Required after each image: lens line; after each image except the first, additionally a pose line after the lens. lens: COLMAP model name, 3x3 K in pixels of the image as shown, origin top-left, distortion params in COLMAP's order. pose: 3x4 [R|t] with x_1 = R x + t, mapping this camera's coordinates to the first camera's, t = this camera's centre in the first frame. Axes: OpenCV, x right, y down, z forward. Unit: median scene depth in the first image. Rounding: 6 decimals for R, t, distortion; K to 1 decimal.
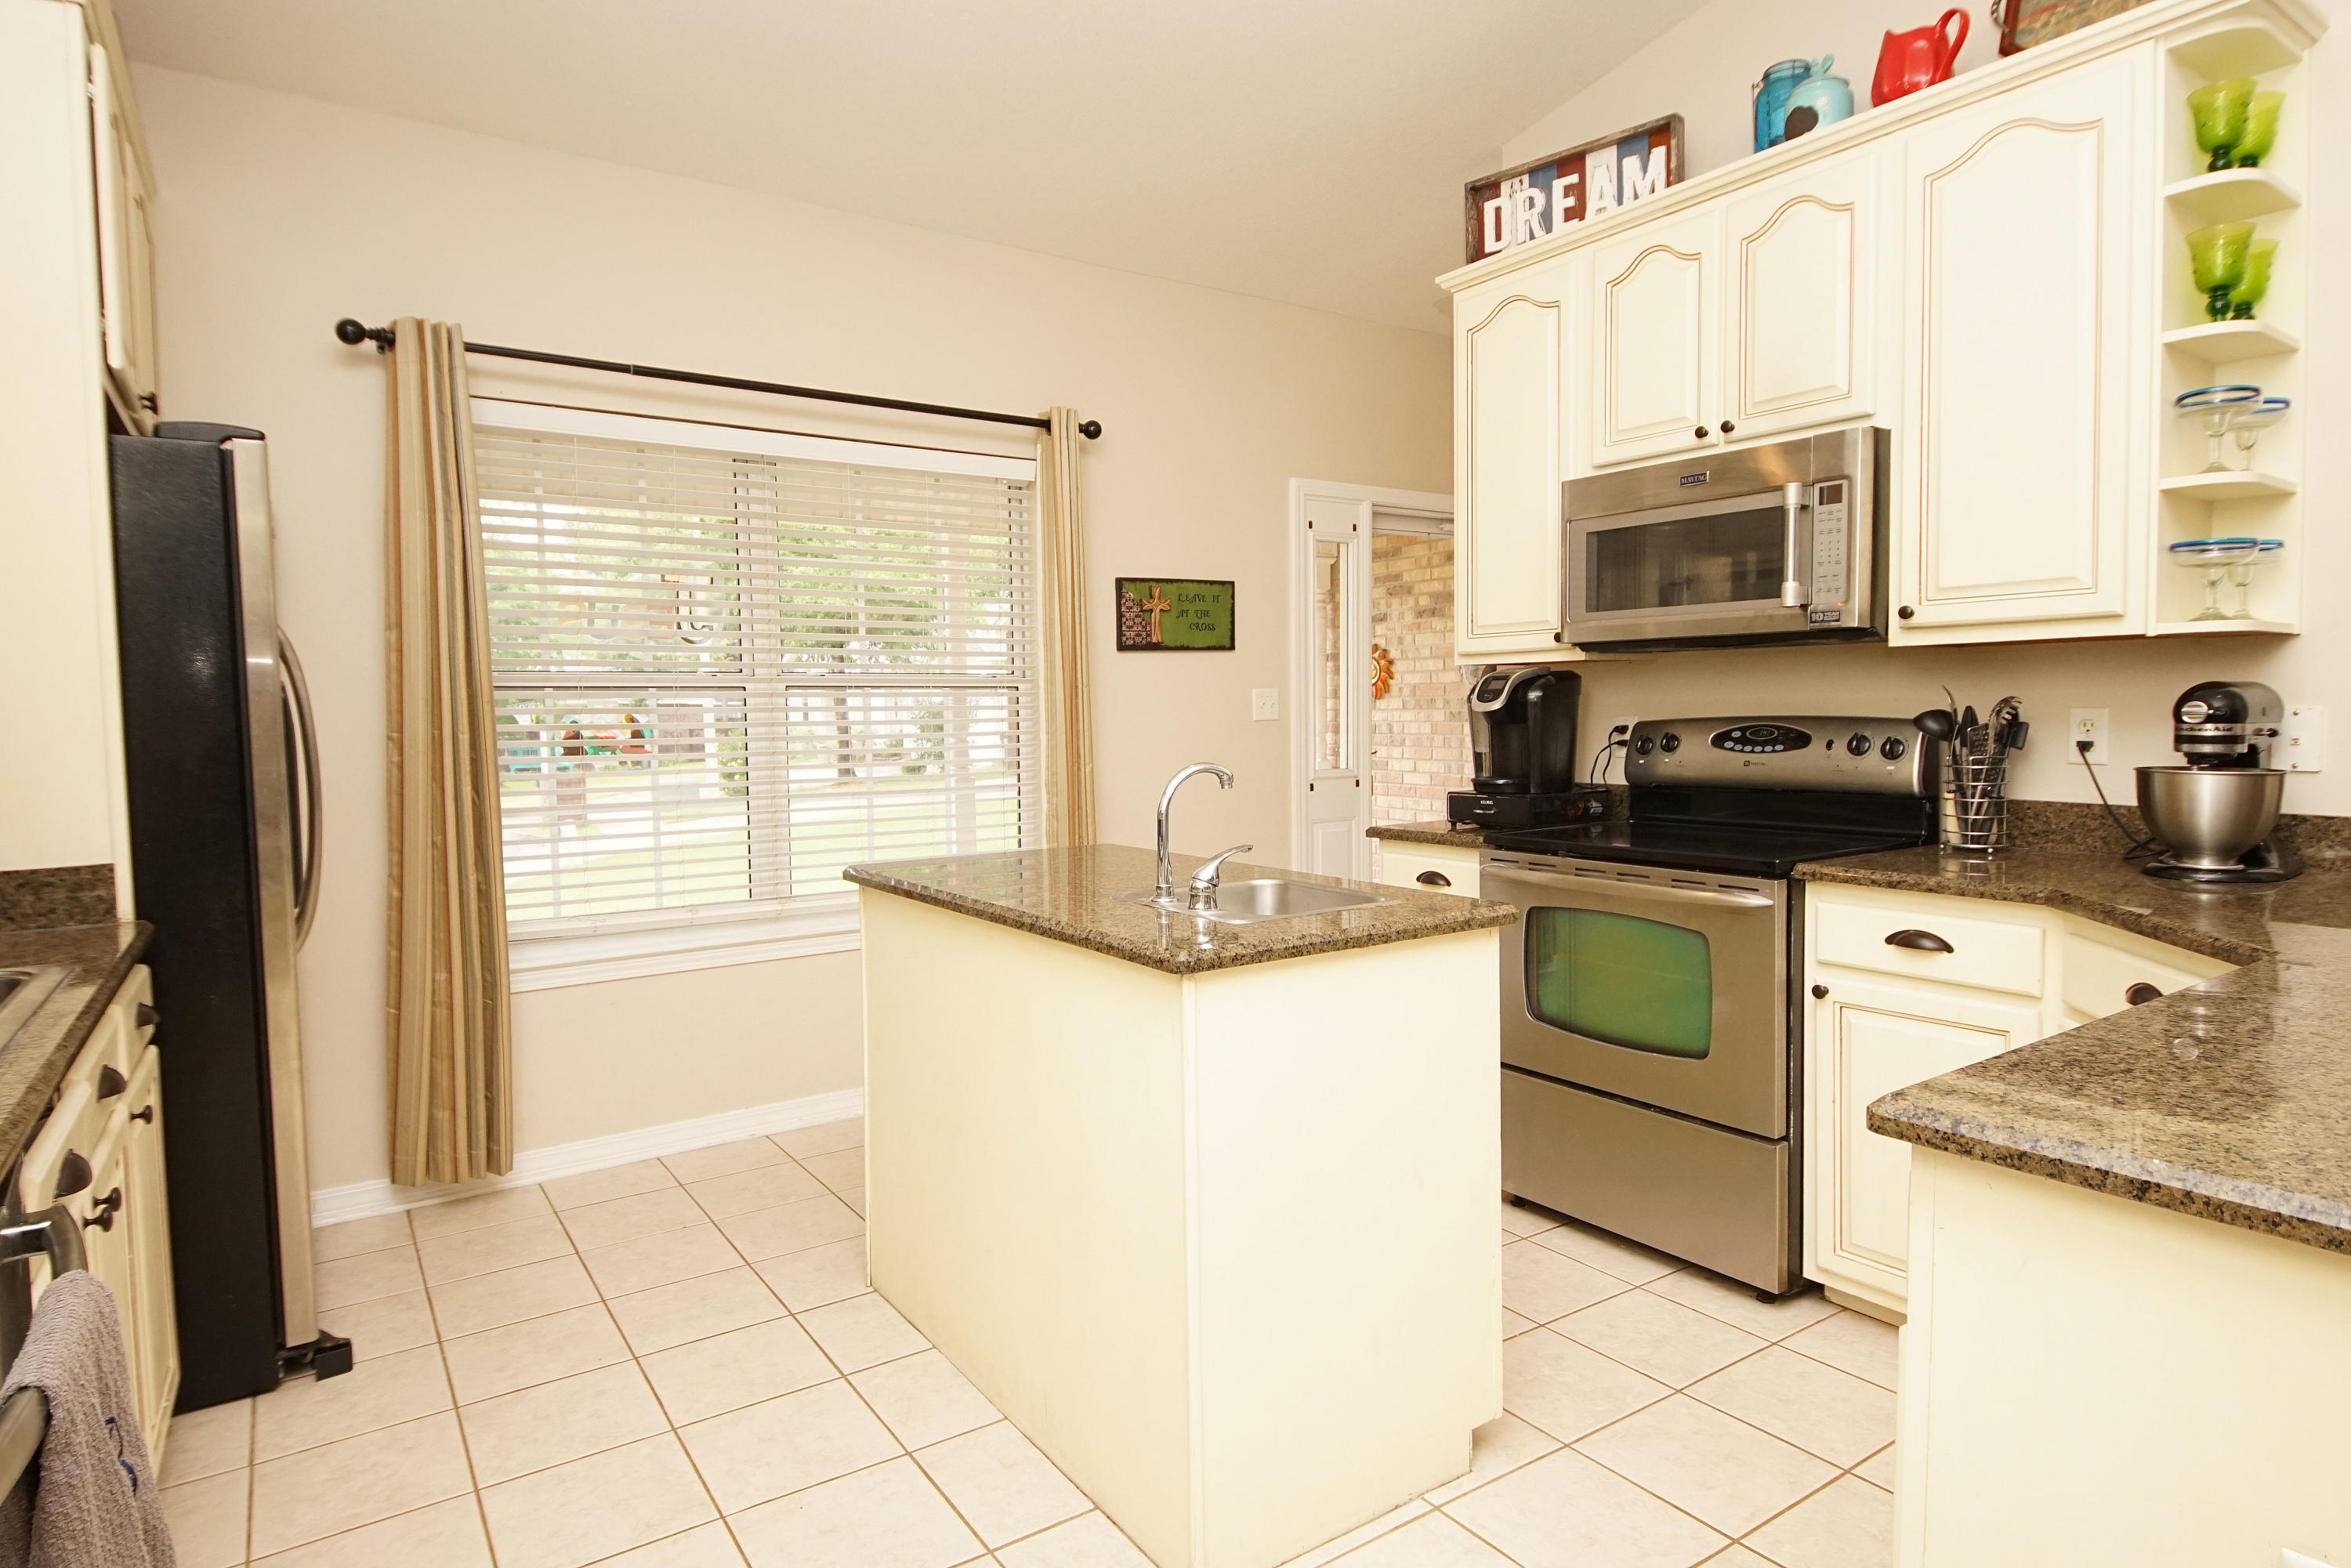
lens RADIAL K [[1287.6, 0, 1157.0], [0, 1287.6, 771.5], [0, 0, 1]] dist [0.040081, -0.037421]
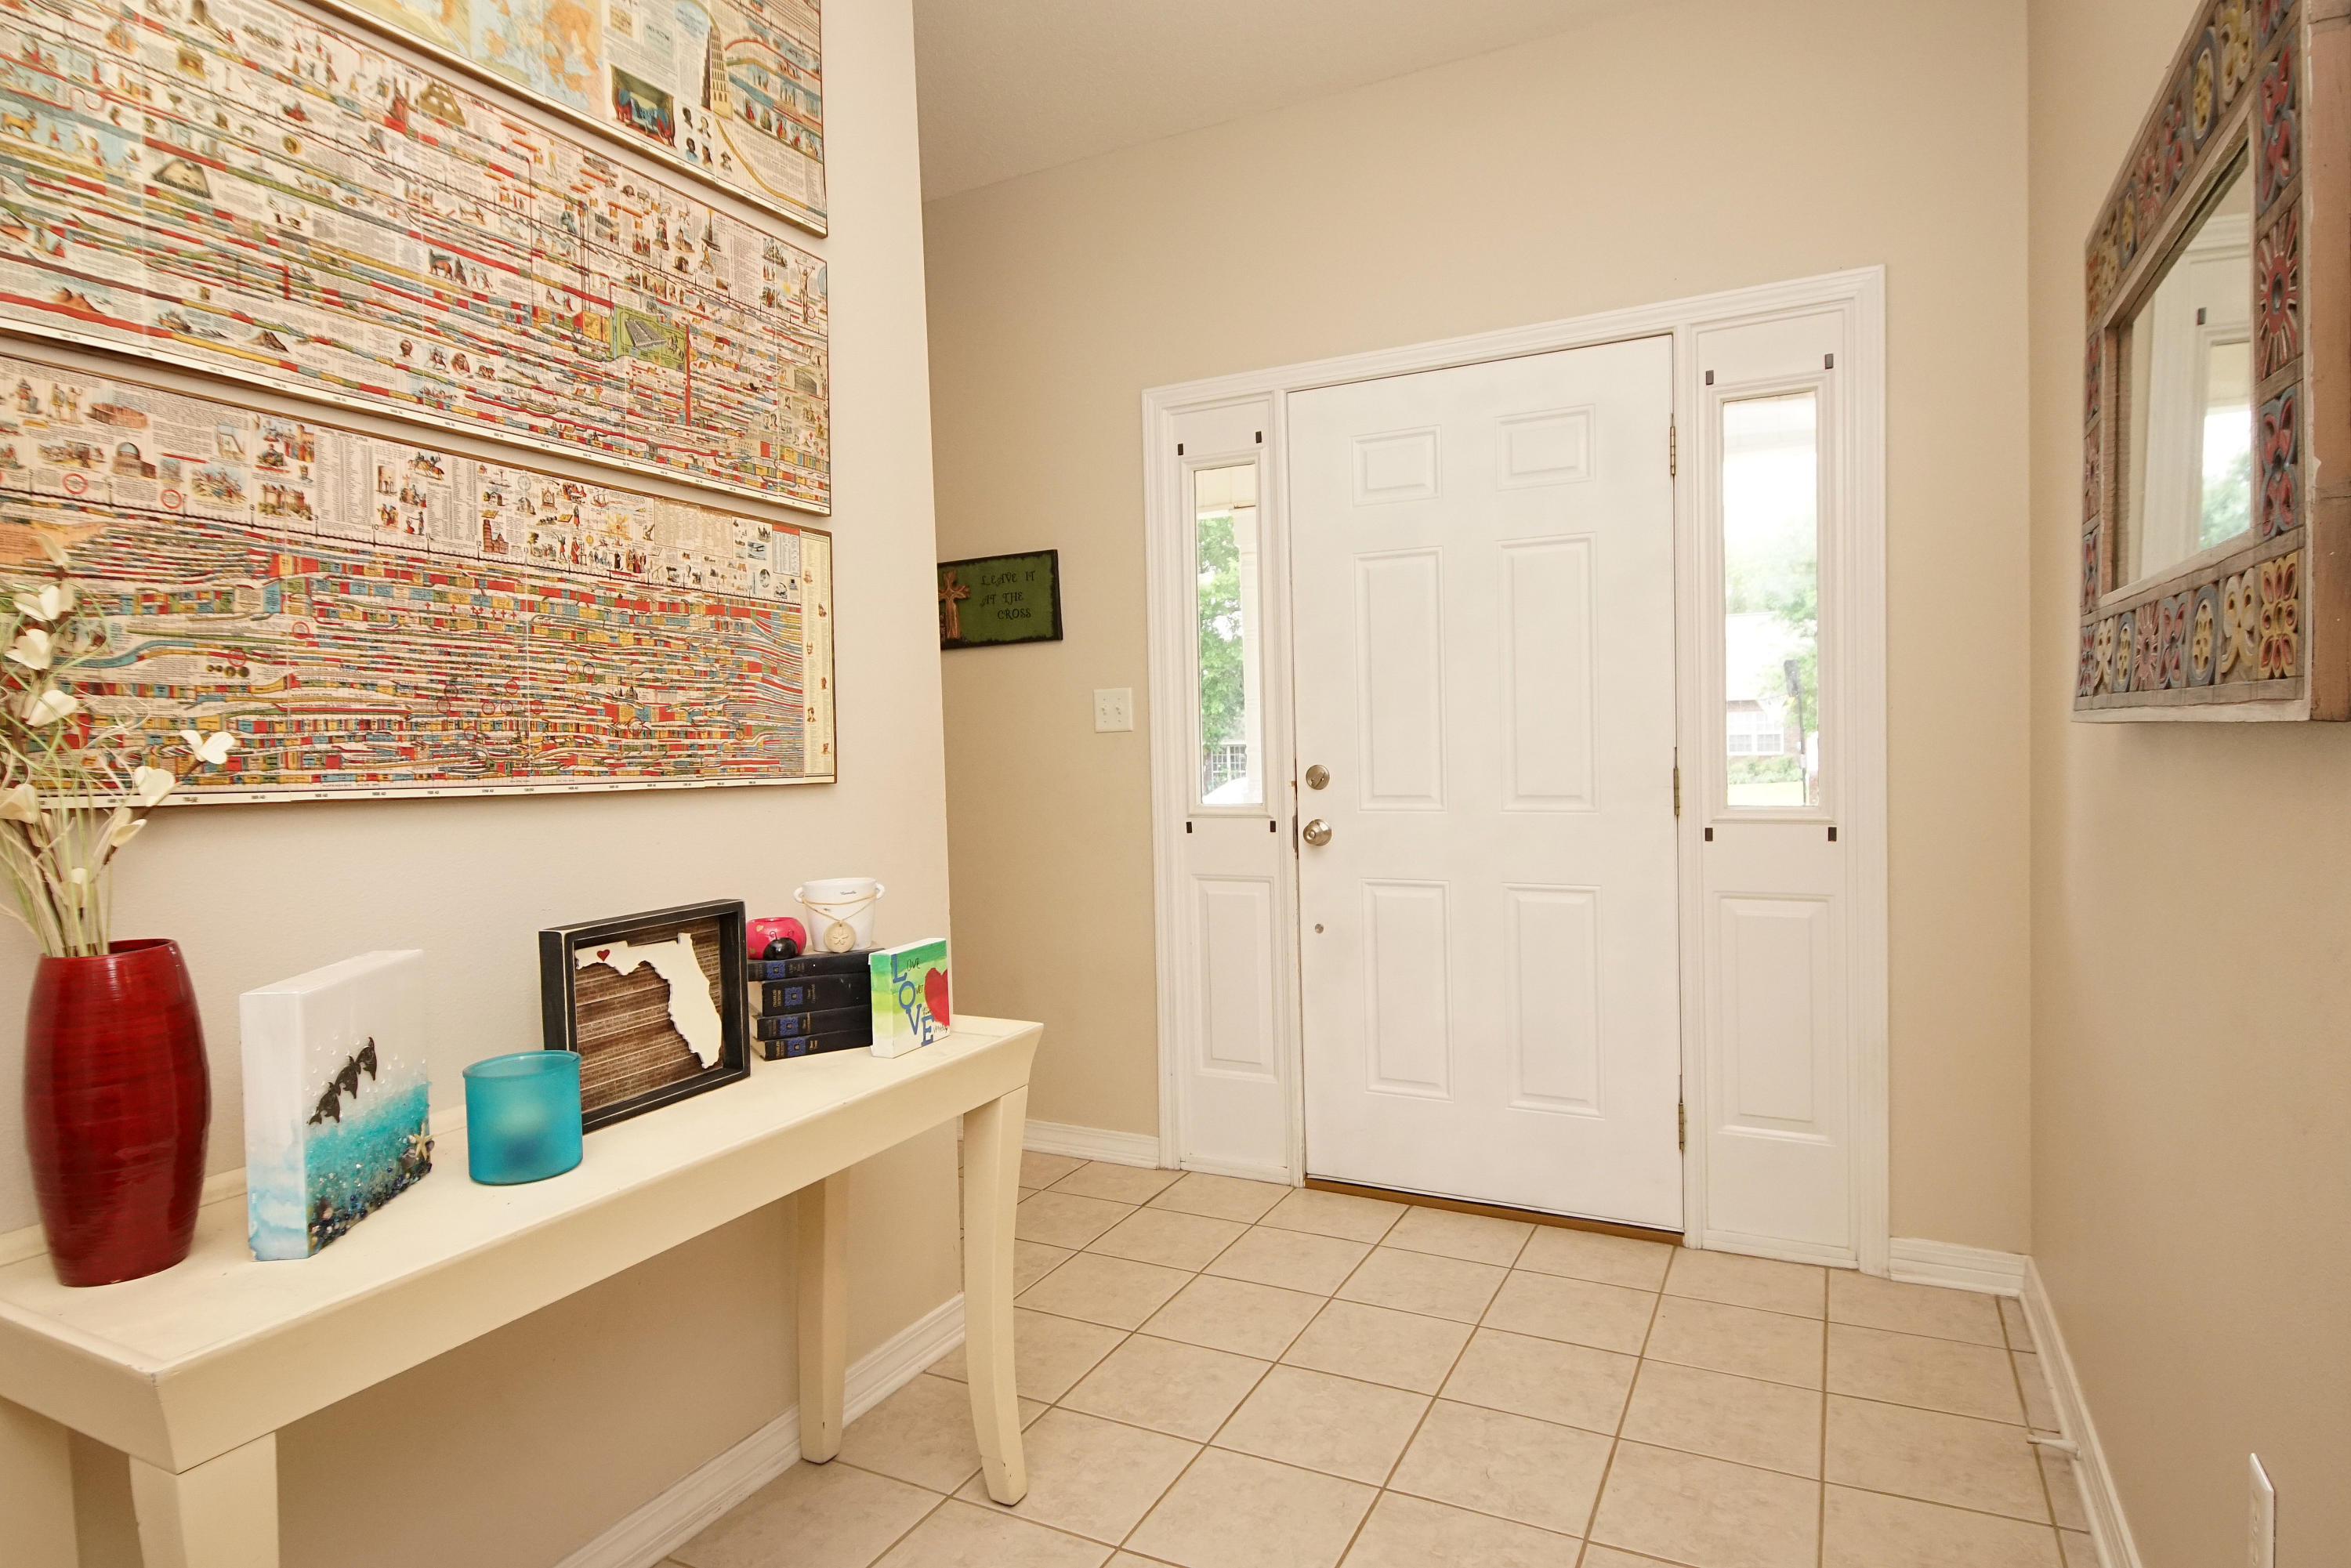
lens RADIAL K [[1287.6, 0, 1157.0], [0, 1287.6, 771.5], [0, 0, 1]] dist [0.040081, -0.037421]
pose [[0.471704, 0.025254, -0.881395, 1.073935], [-0.028517, 0.999504, 0.013376, -0.039802], [0.881296, 0.018825, 0.472190, 0.977666]]
